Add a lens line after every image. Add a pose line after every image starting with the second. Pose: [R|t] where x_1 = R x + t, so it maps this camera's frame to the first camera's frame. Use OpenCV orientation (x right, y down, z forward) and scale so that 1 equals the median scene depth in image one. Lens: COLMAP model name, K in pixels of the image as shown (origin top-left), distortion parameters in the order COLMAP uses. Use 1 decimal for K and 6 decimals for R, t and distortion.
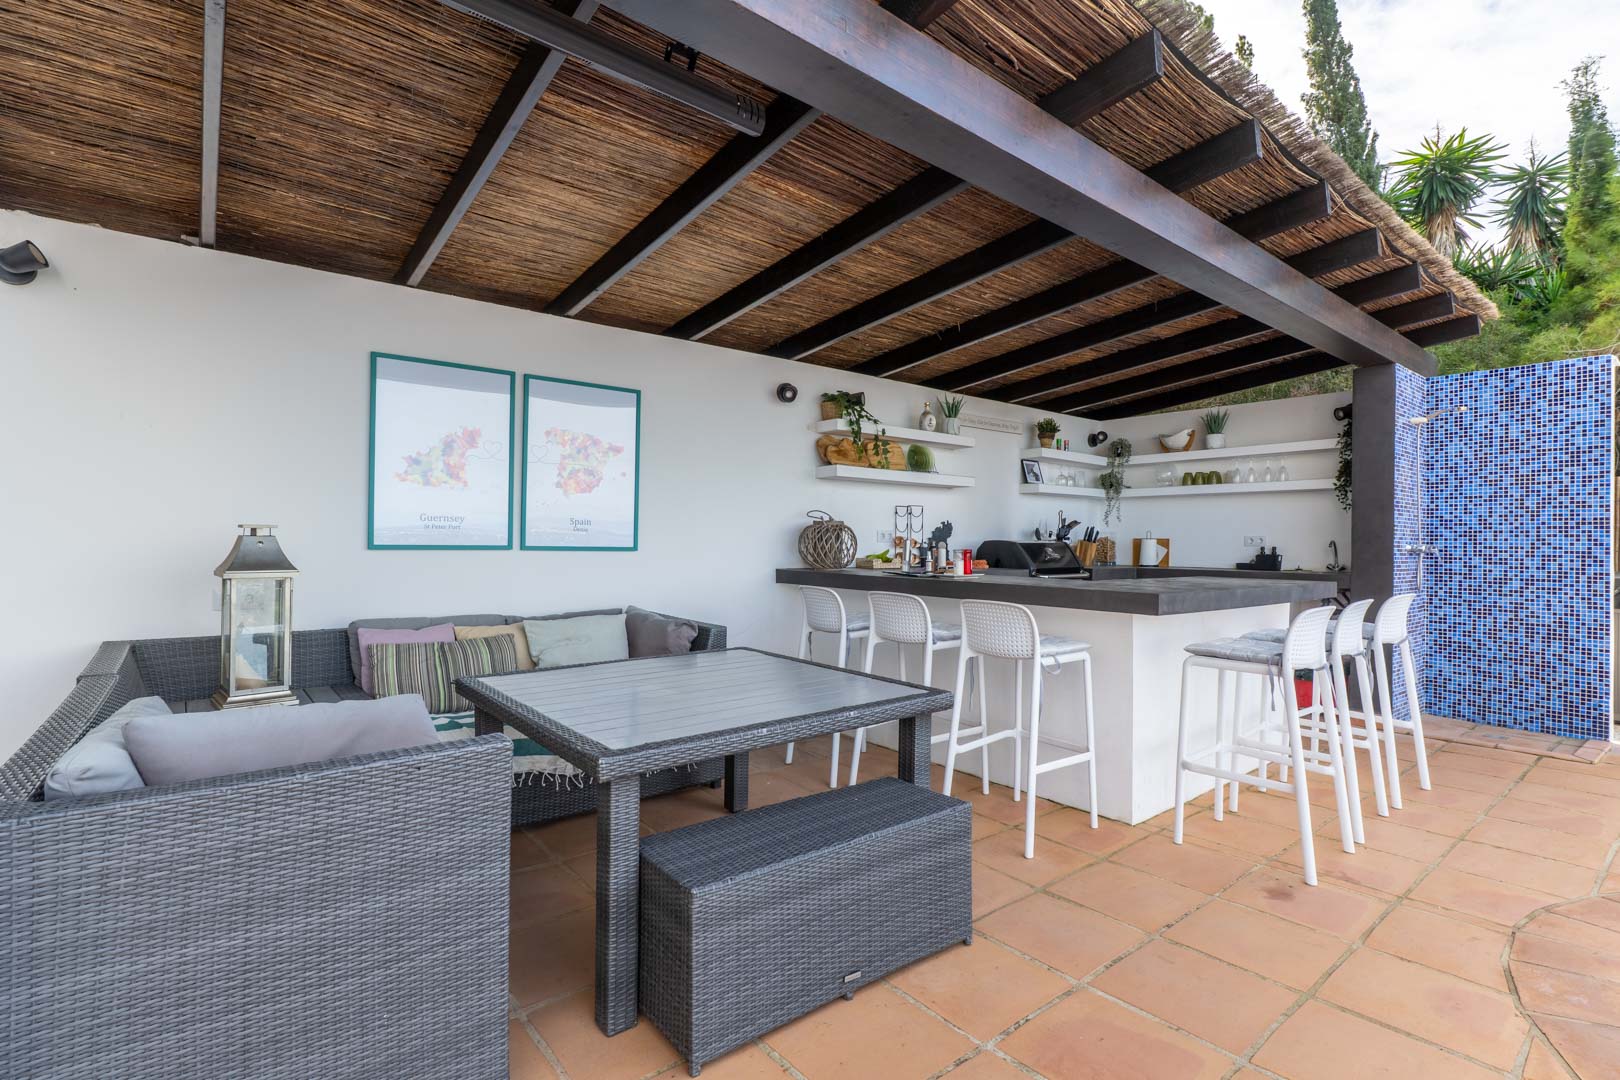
lens RADIAL K [[776.9, 0, 792.5], [0, 776.9, 538.4], [0, 0, 1]] dist [0.000185, -0.001367]
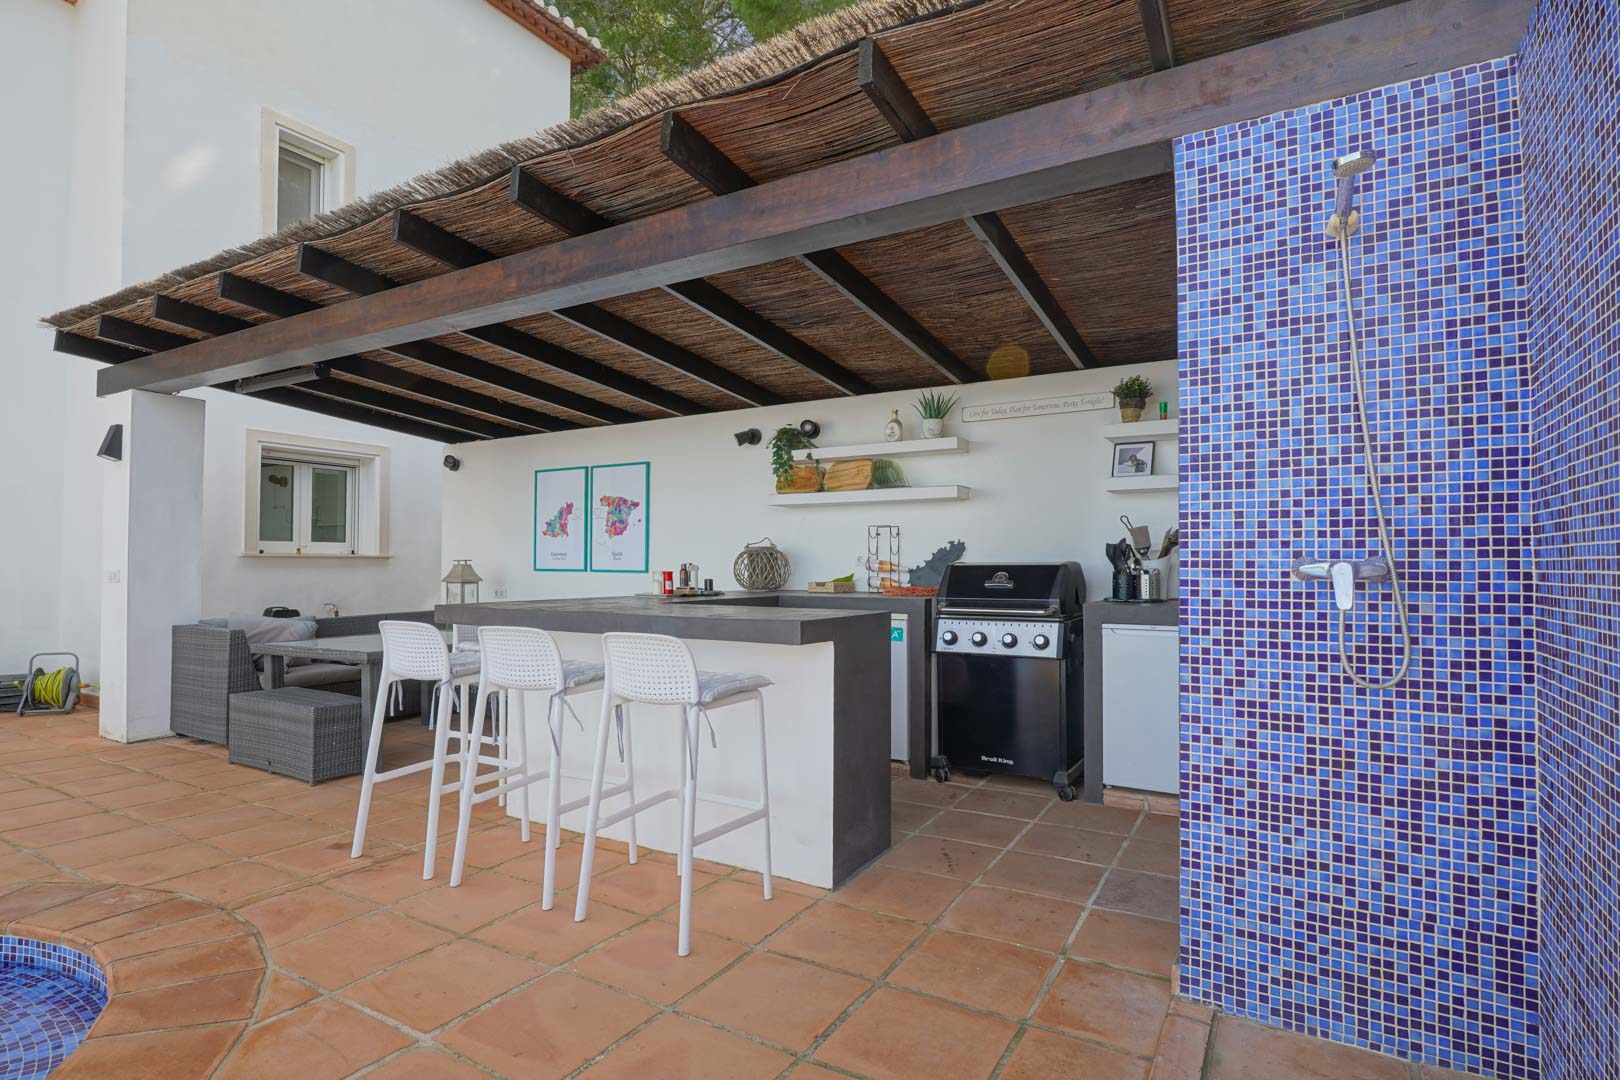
lens RADIAL K [[776.9, 0, 802.3], [0, 776.9, 541.0], [0, 0, 1]] dist [0.000185, -0.001367]
pose [[0.379383, -0.035771, -0.924548, 0.922625], [0.006680, 0.999332, -0.035923, 0.007651], [0.925215, 0.007453, 0.379369, 0.535507]]
